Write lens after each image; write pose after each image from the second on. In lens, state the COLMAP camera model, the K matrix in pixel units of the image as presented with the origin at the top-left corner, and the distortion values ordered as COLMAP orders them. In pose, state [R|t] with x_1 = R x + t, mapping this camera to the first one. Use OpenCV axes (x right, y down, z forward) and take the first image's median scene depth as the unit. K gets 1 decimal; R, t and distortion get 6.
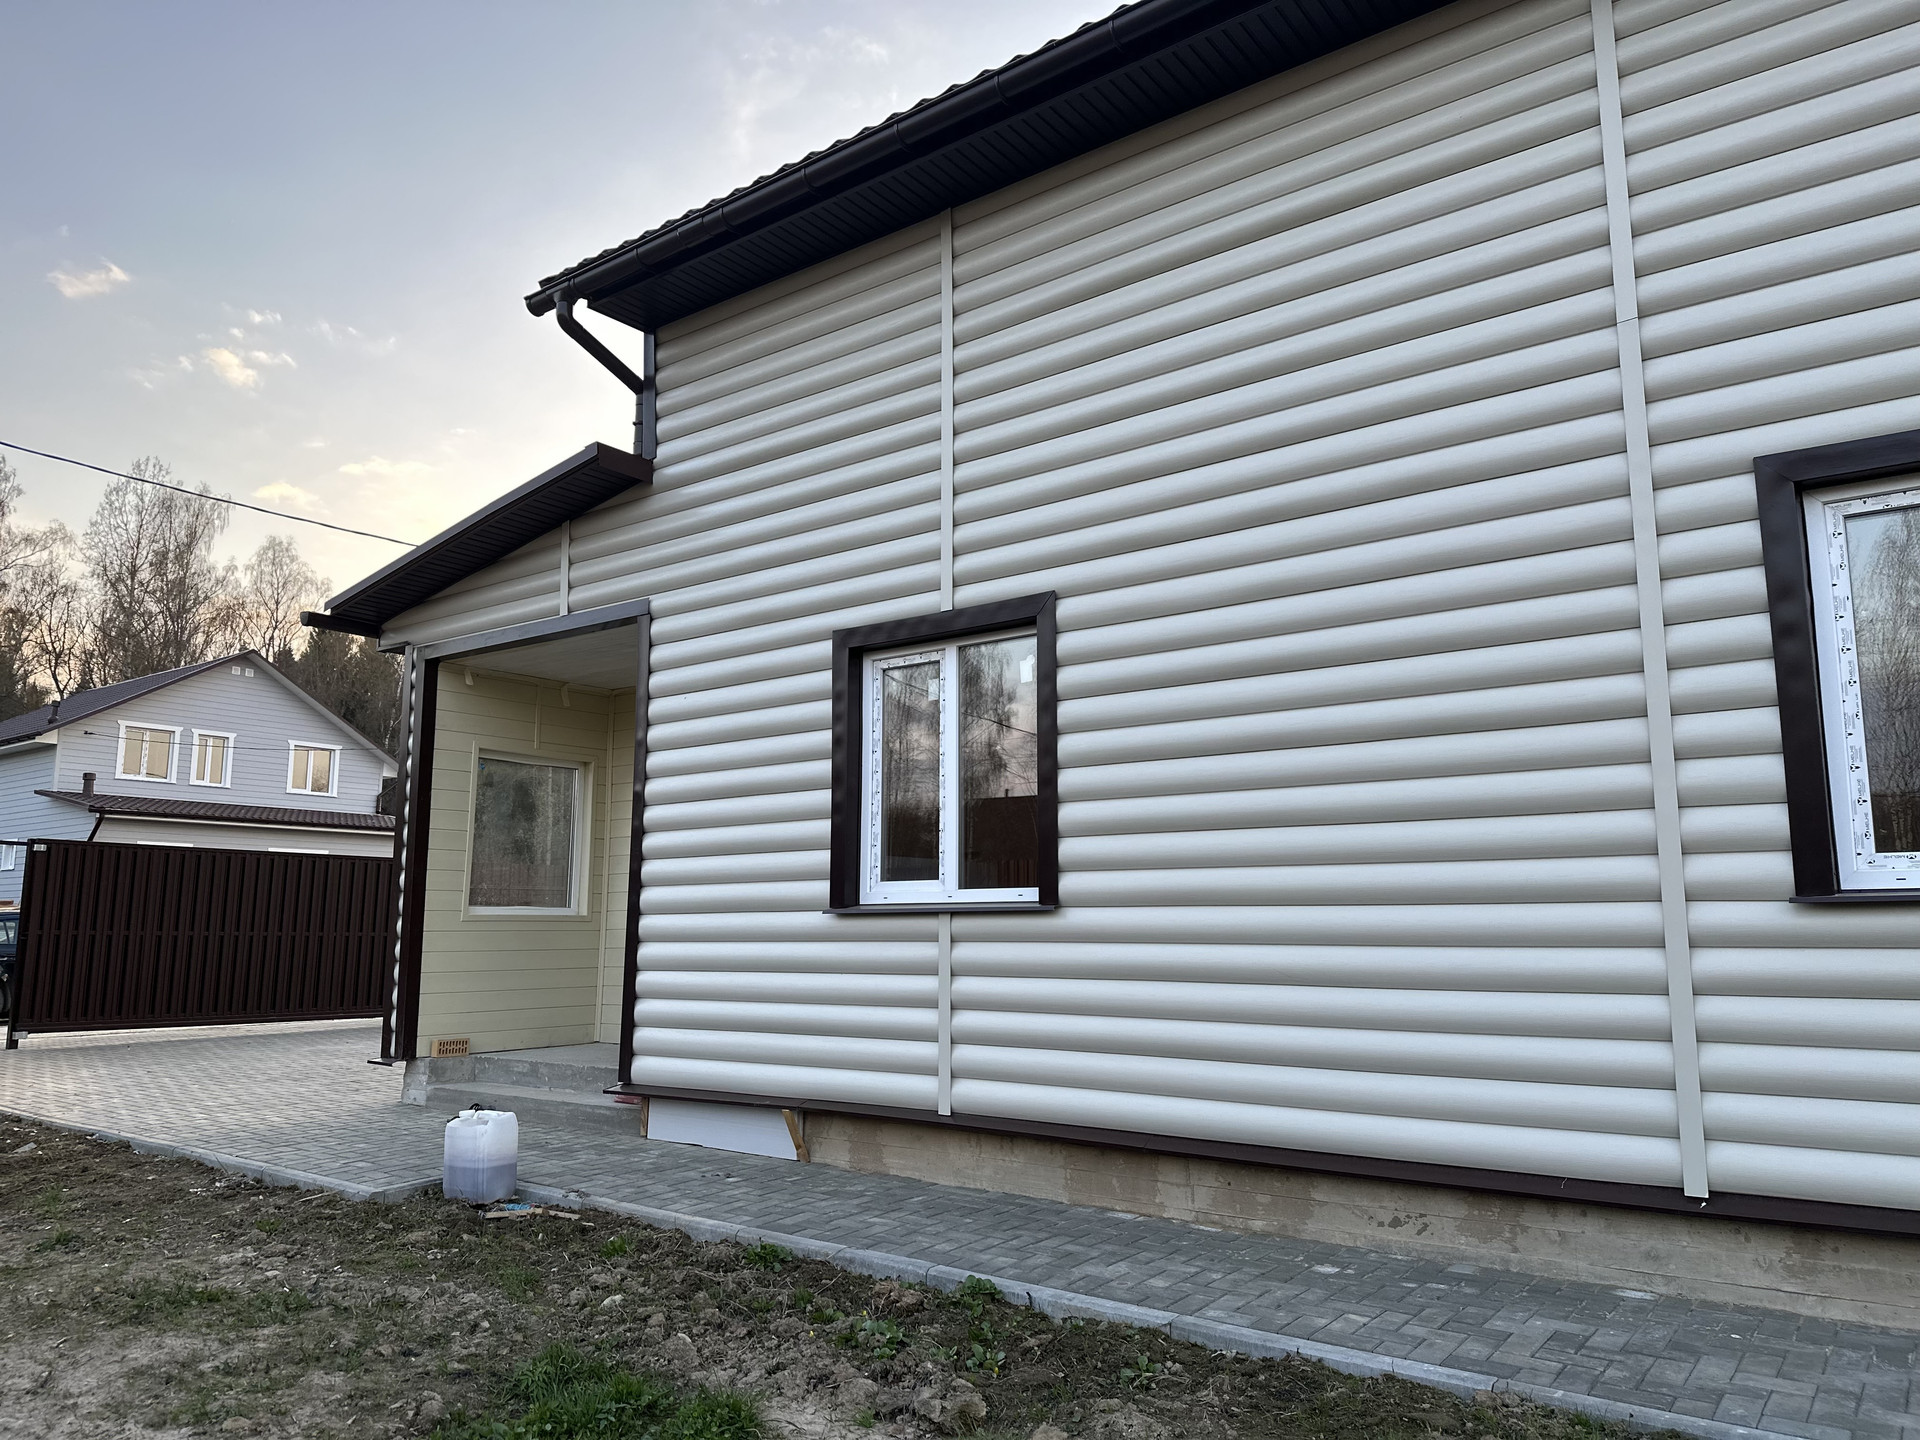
lens RADIAL K [[1333.9, 0, 960.0], [0, 1333.9, 720.0], [0, 0, 1]] dist [0.064927, -0.075691]
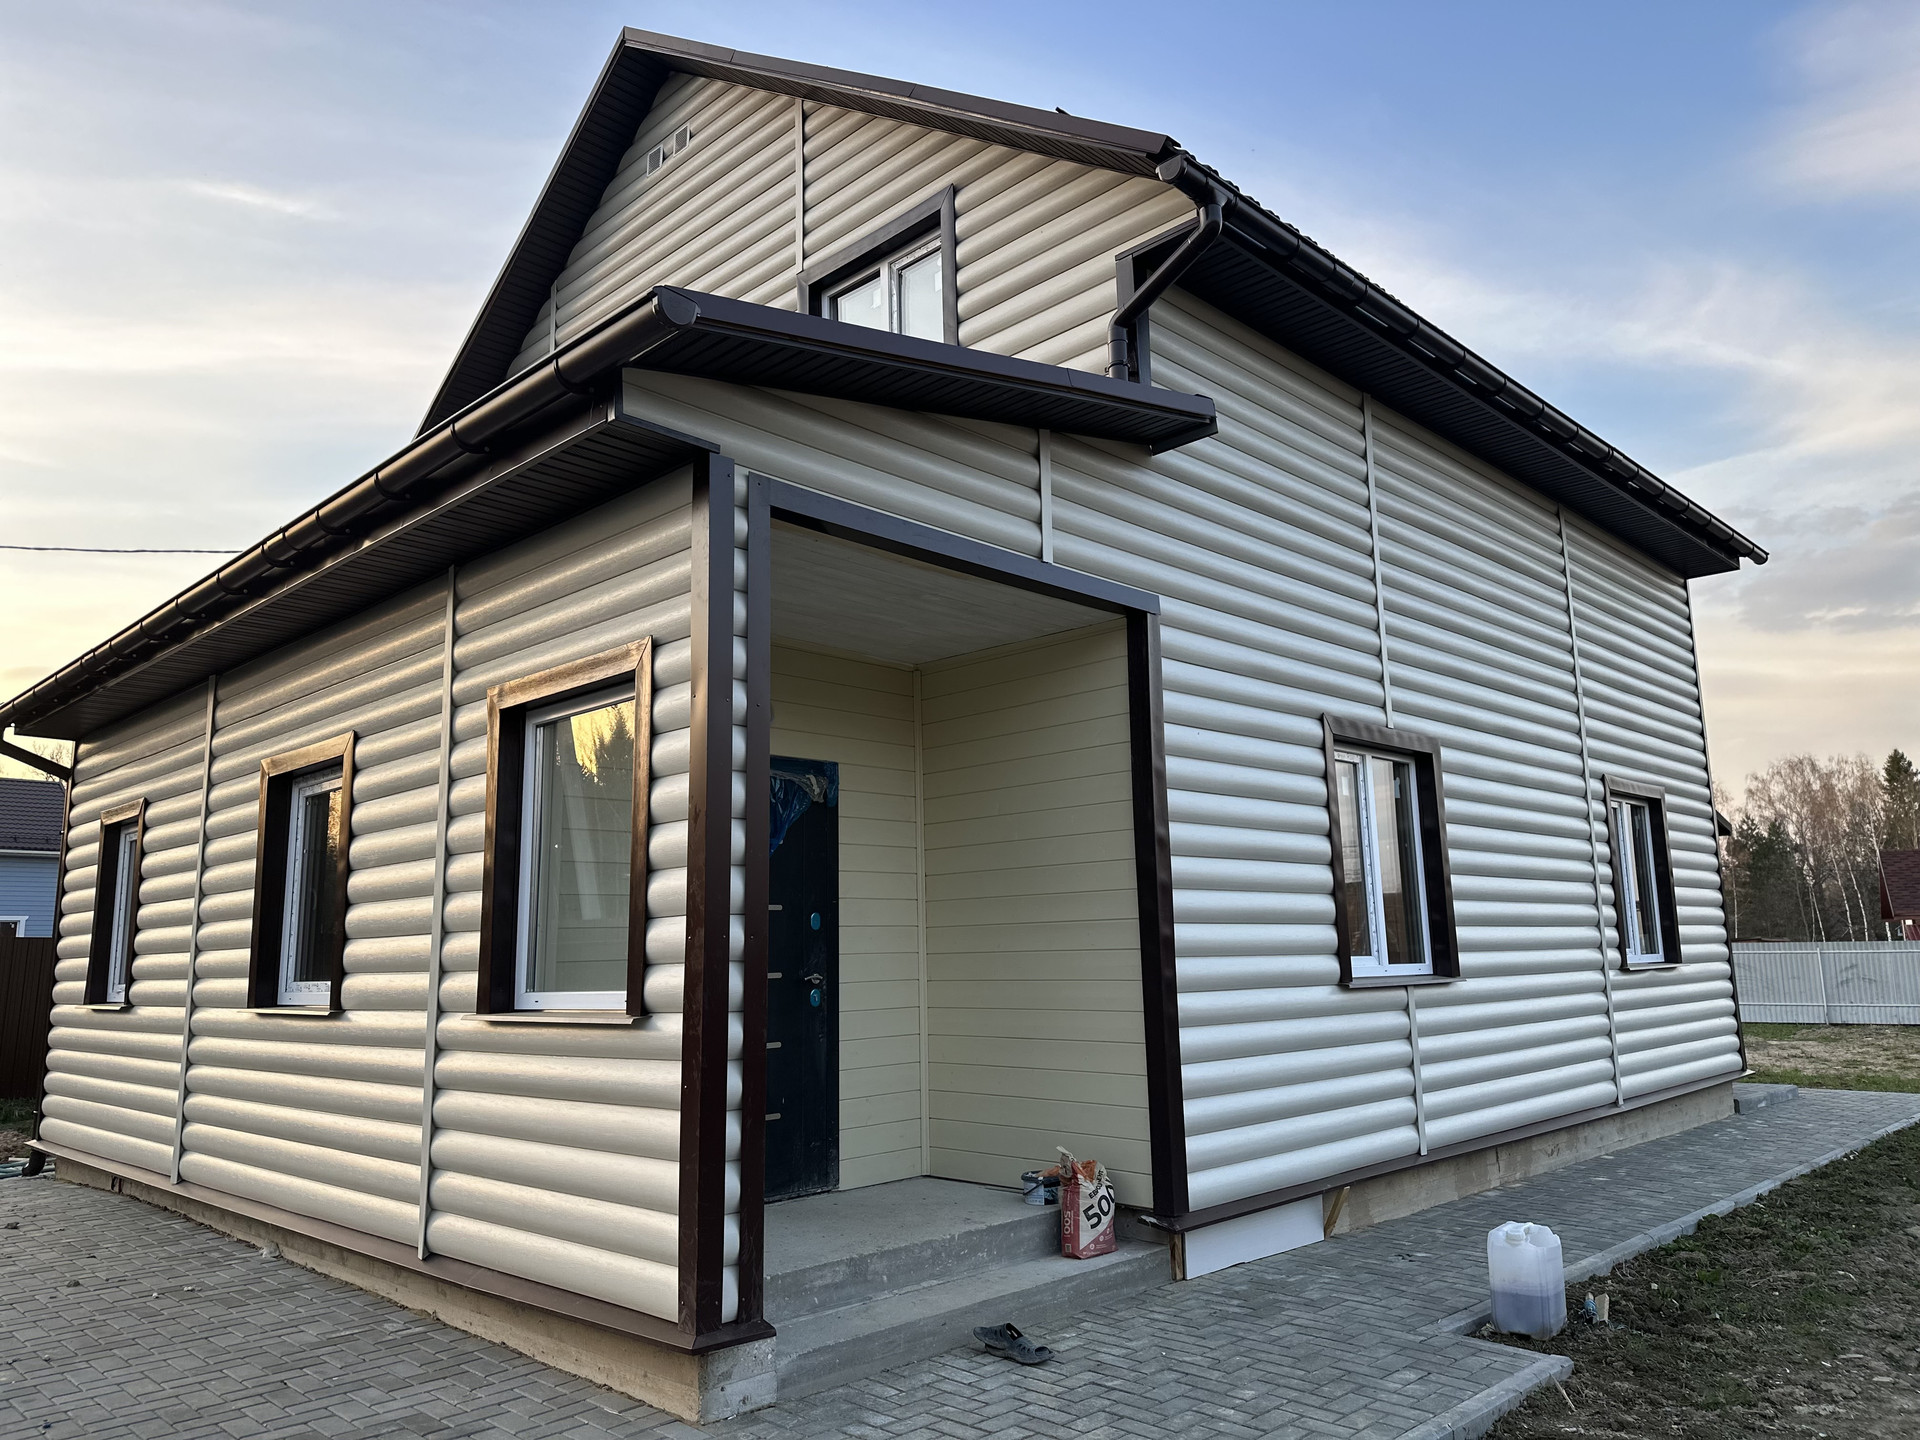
lens RADIAL K [[1338.7, 0, 971.1], [0, 1338.7, 714.3], [0, 0, 1]] dist [0.060984, -0.078291]
pose [[0.130088, 0.167905, 0.977182, -0.958781], [-0.140536, 0.978729, -0.149462, 0.107457], [-0.981492, -0.117886, 0.150918, 0.923745]]
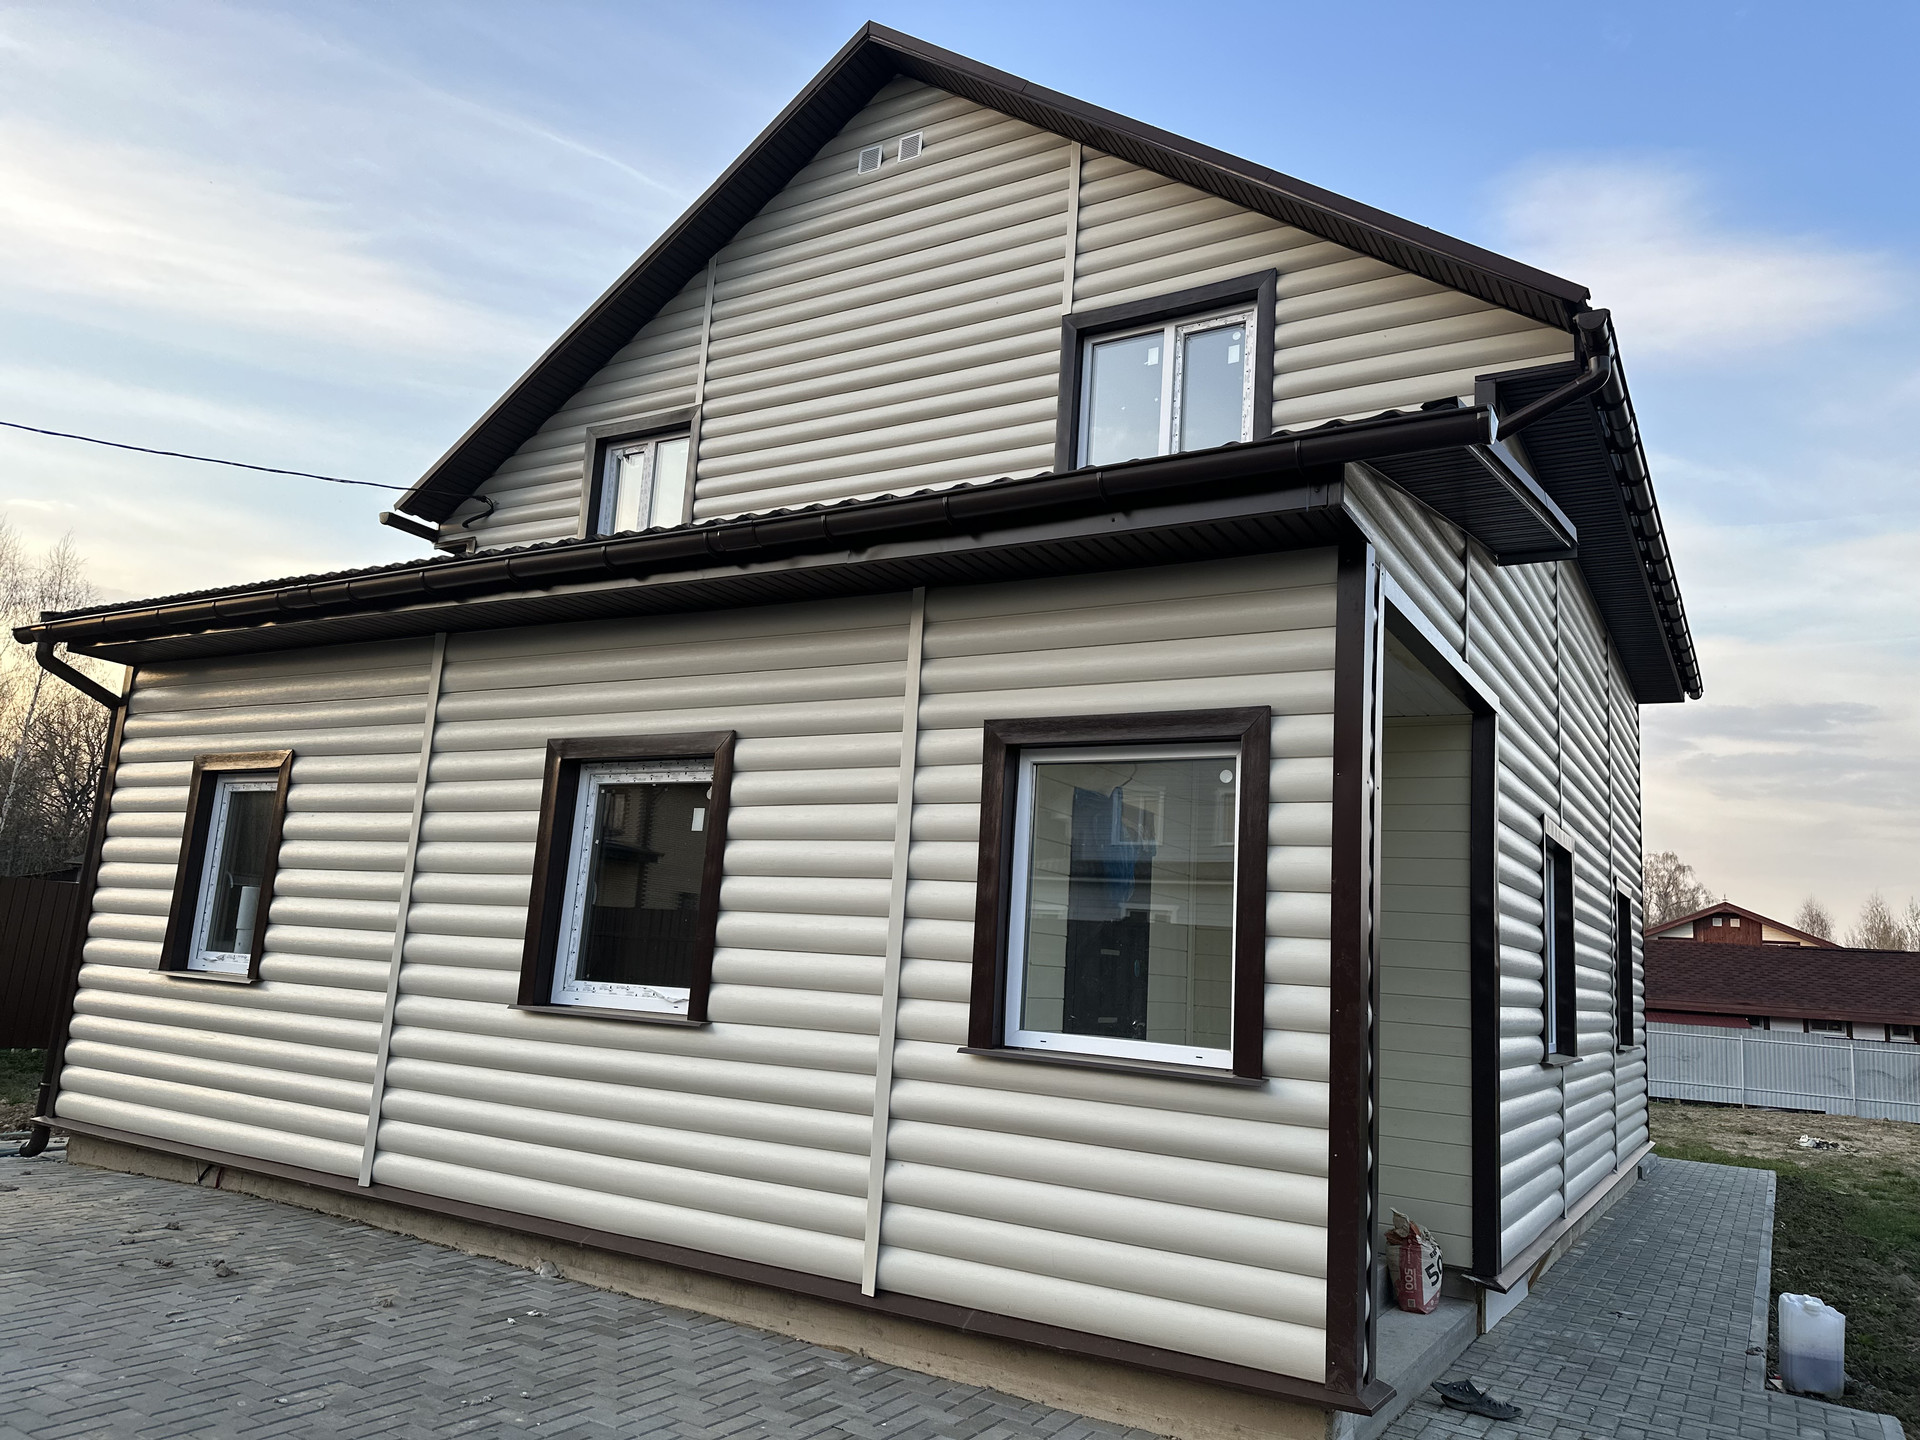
lens RADIAL K [[1333.9, 0, 960.0], [0, 1333.9, 720.0], [0, 0, 1]] dist [0.064927, -0.075691]
pose [[-0.104105, 0.167279, 0.980398, -0.979710], [-0.226416, 0.955884, -0.187138, 0.151824], [-0.968451, -0.241460, -0.061638, 1.288680]]
